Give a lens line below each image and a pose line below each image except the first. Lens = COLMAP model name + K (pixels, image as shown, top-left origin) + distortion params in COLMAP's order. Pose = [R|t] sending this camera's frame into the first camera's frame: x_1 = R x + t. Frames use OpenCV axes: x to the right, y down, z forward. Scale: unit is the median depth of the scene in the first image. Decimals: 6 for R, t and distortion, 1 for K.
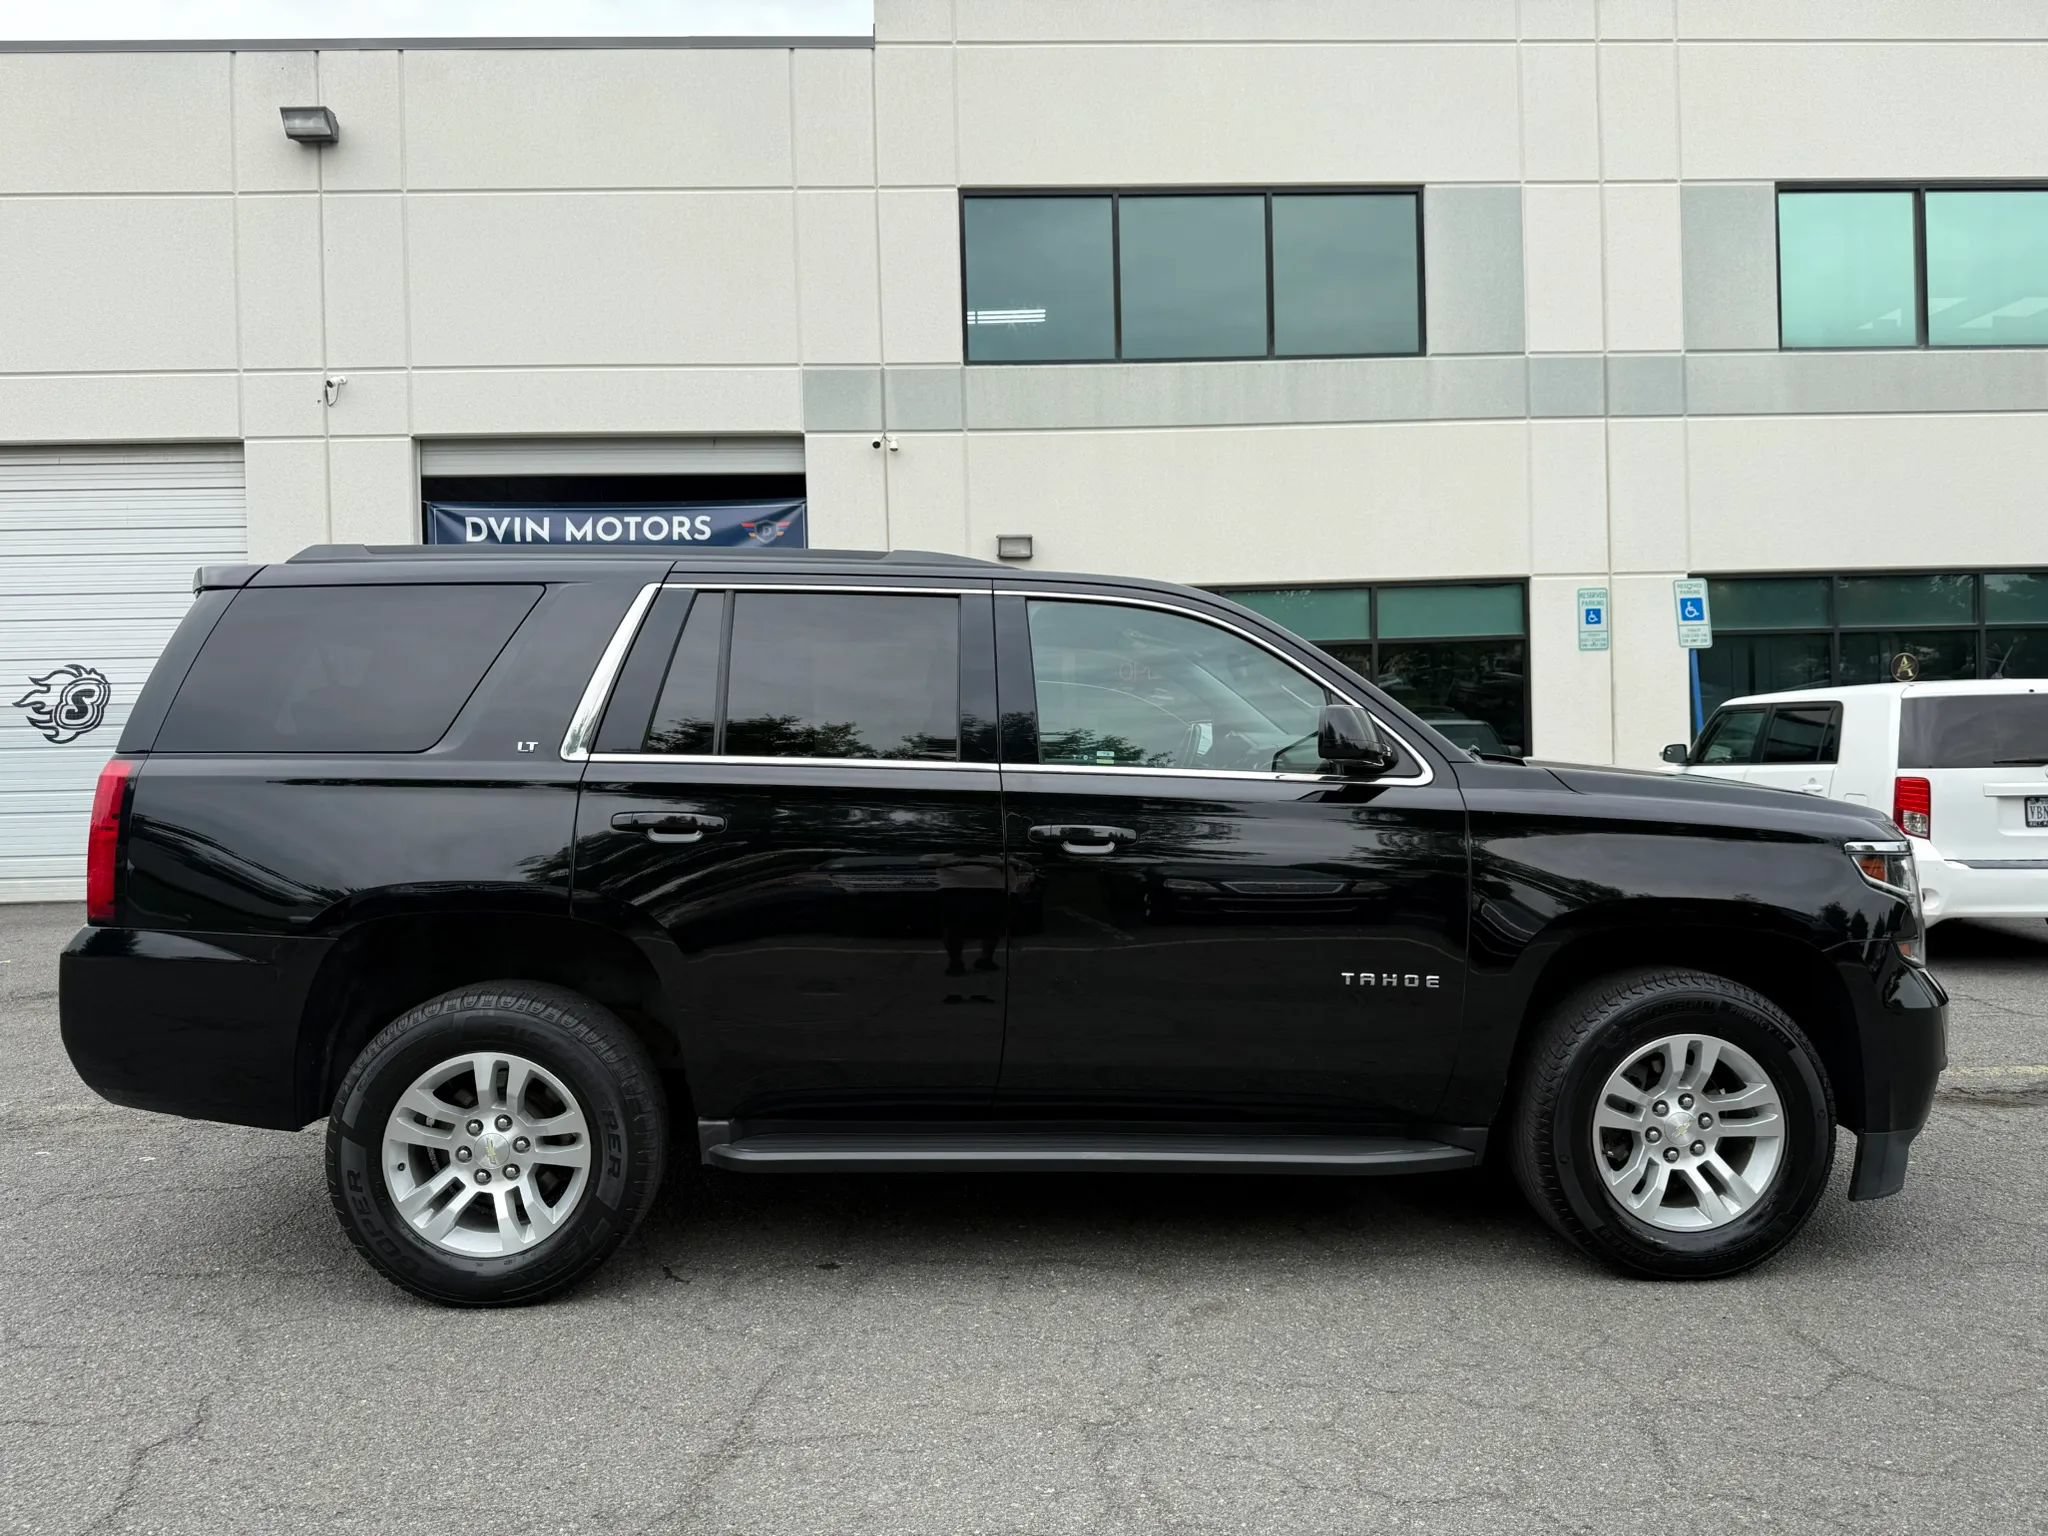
lens RADIAL K [[1457.5, 0, 1027.3], [0, 1457.5, 772.9], [0, 0, 1]] dist [0.004365, -0.011905]
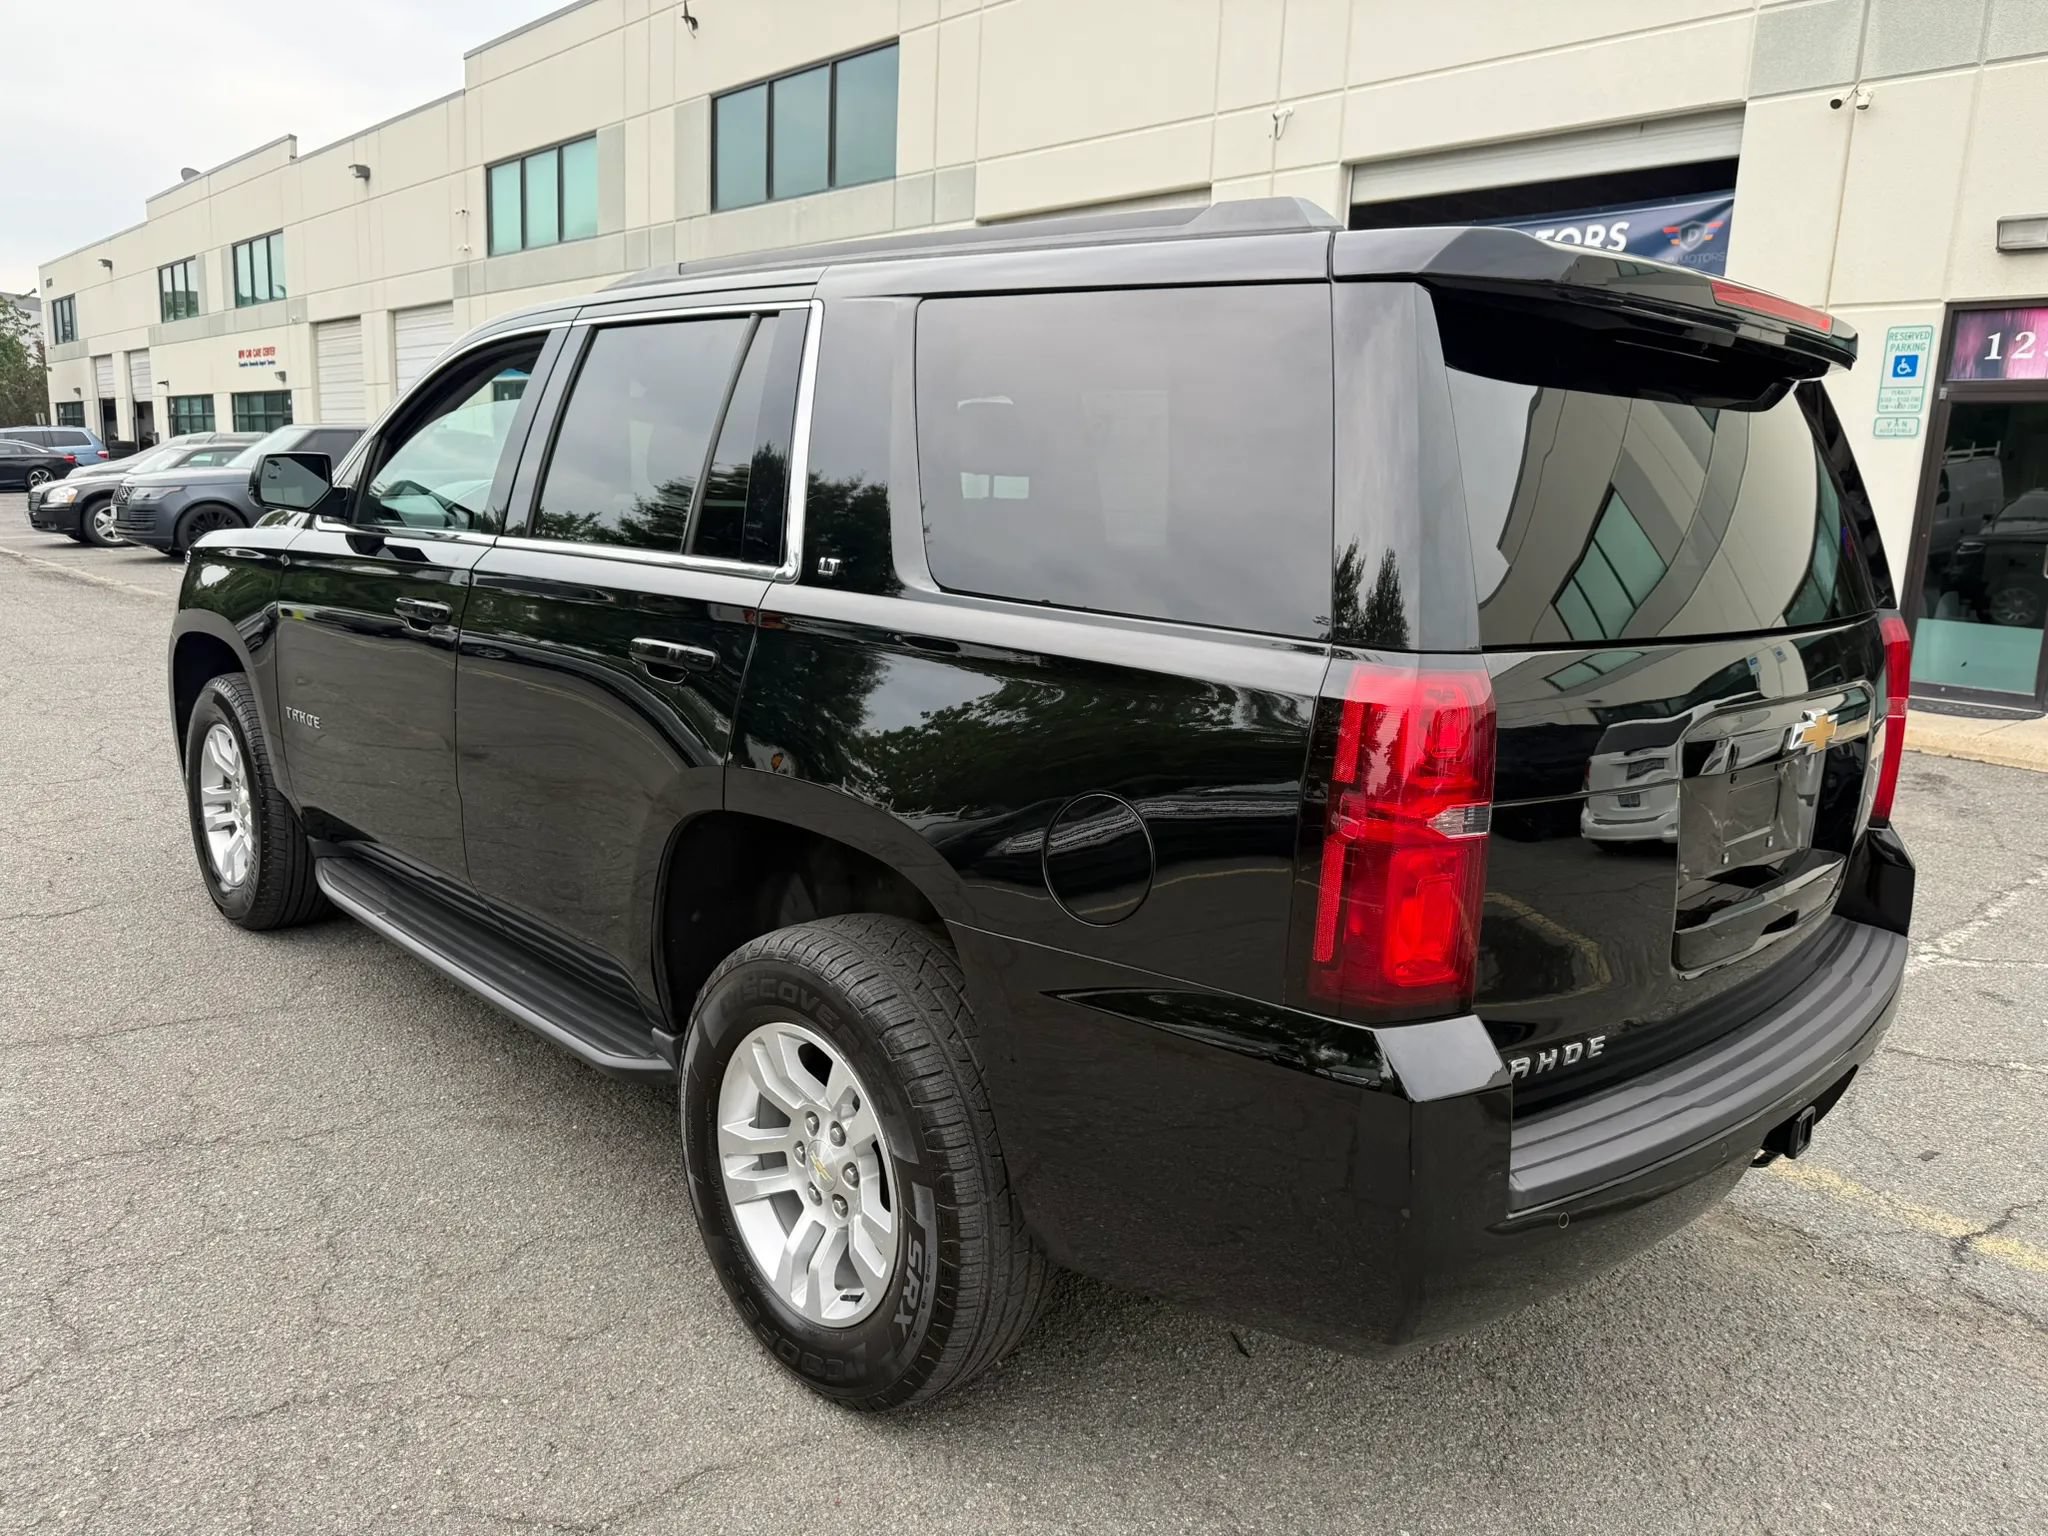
lens RADIAL K [[1457.5, 0, 1025.8], [0, 1457.5, 773.3], [0, 0, 1]] dist [0.004365, -0.011905]
pose [[0.631173, 0.199951, -0.749426, 0.267747], [-0.062115, 0.976129, 0.208122, -0.019768], [0.773151, -0.084811, 0.628526, 0.181614]]
